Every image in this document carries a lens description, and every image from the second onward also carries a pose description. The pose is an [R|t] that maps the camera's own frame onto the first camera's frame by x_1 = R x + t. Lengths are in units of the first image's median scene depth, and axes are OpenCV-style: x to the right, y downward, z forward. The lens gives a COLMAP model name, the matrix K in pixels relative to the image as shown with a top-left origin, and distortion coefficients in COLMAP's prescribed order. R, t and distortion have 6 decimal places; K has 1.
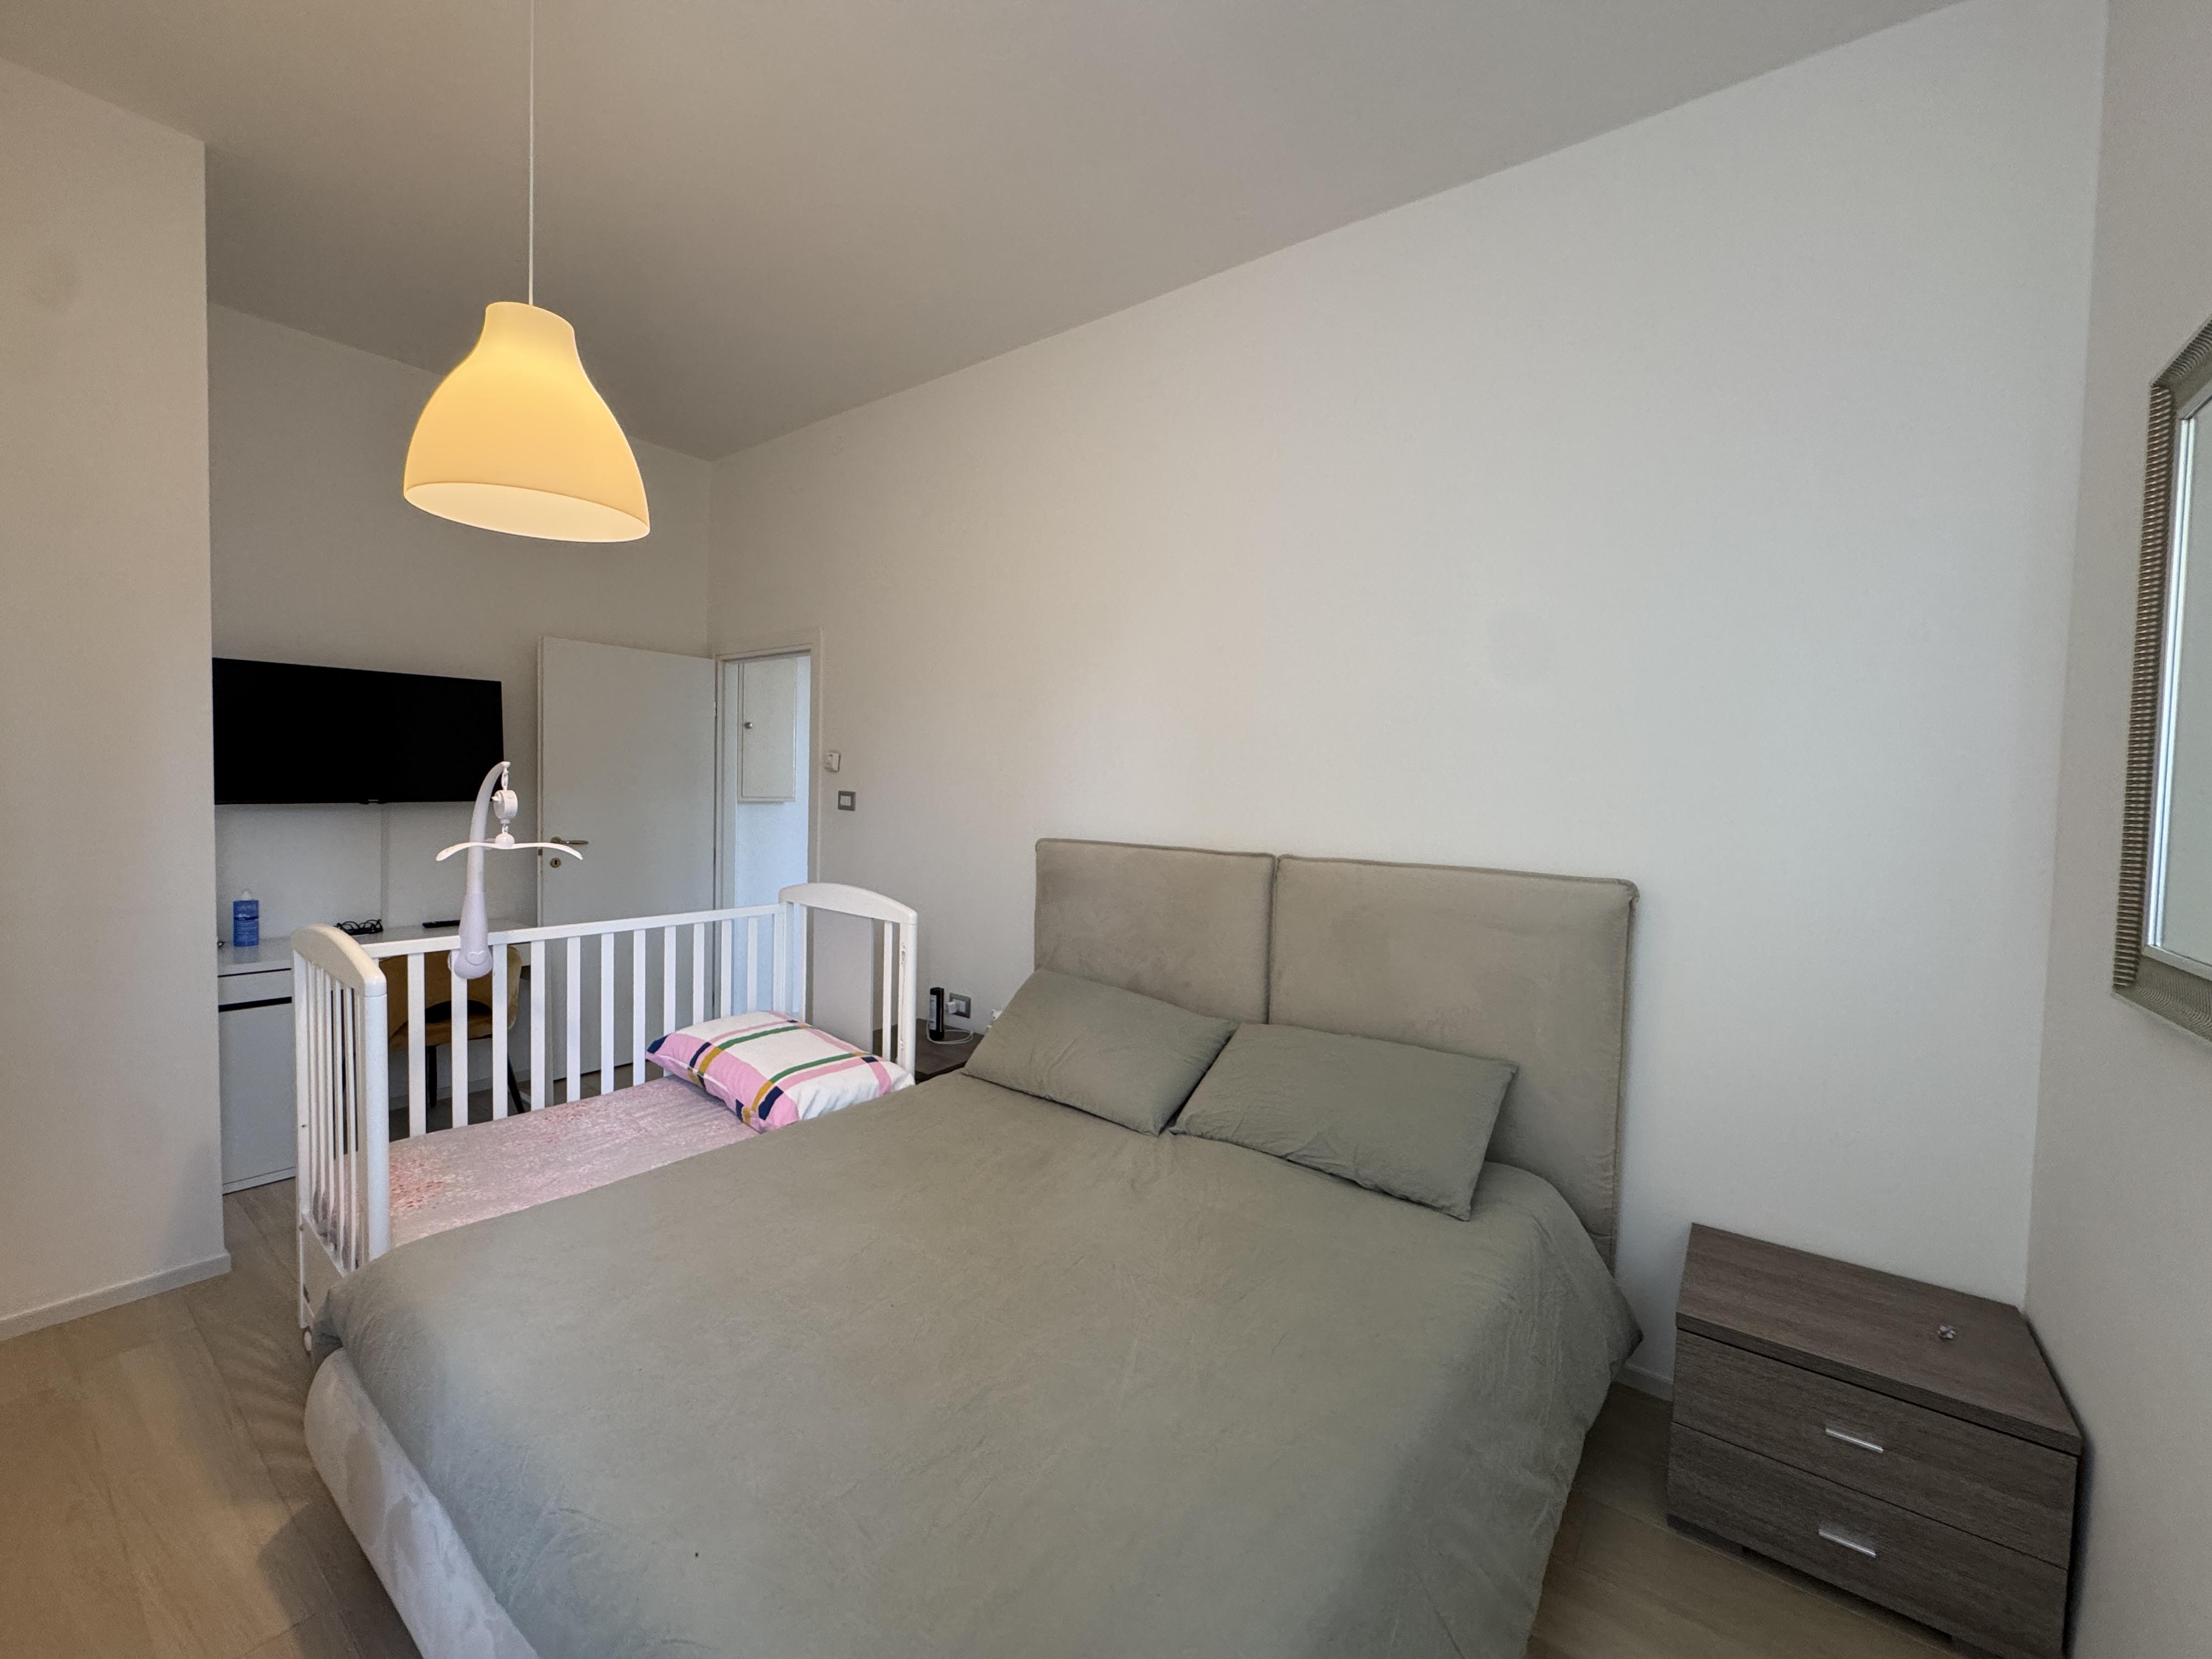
lens RADIAL K [[882.5, 0, 1107.6], [0, 882.5, 825.3], [0, 0, 1]] dist [-0.001018, 0.000296]
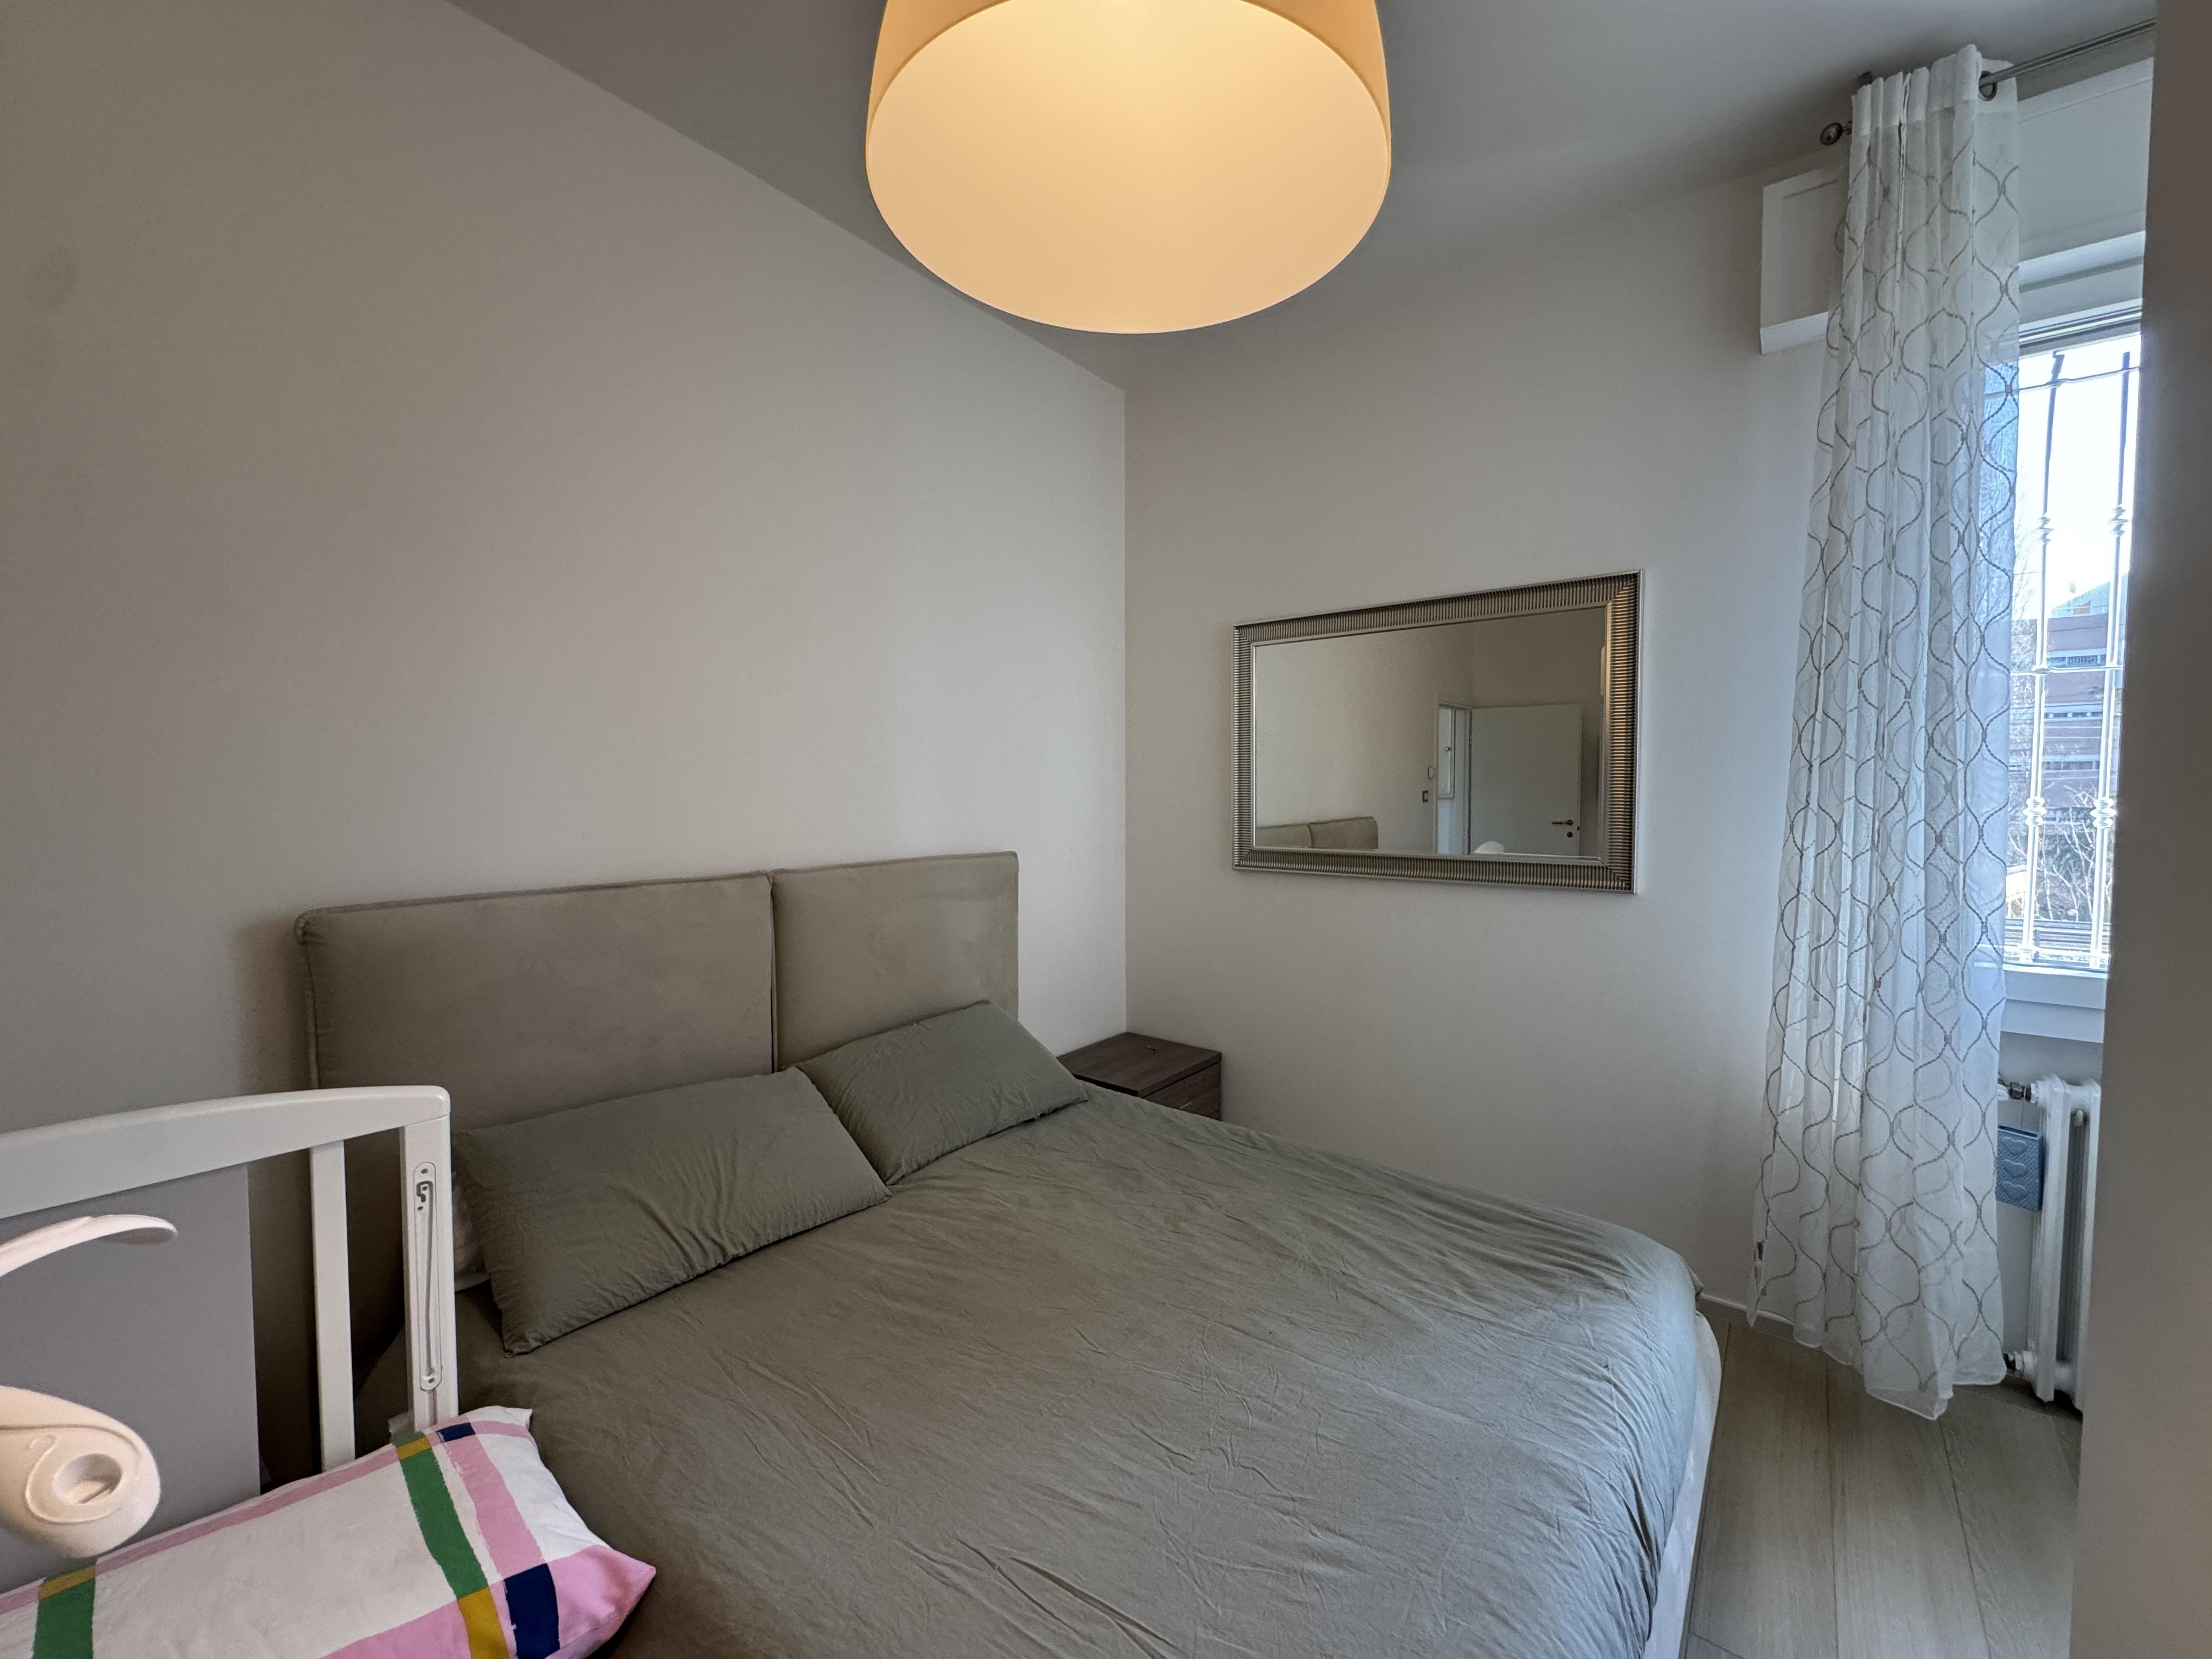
lens RADIAL K [[895.0, 0, 1106.2], [0, 895.0, 822.6], [0, 0, 1]] dist [-0.004147, -0.000006]
pose [[0.029650, -0.072644, 0.996917, -0.768722], [0.034130, 0.996848, 0.071624, -0.076094], [-0.998977, 0.031901, 0.032036, 0.704012]]
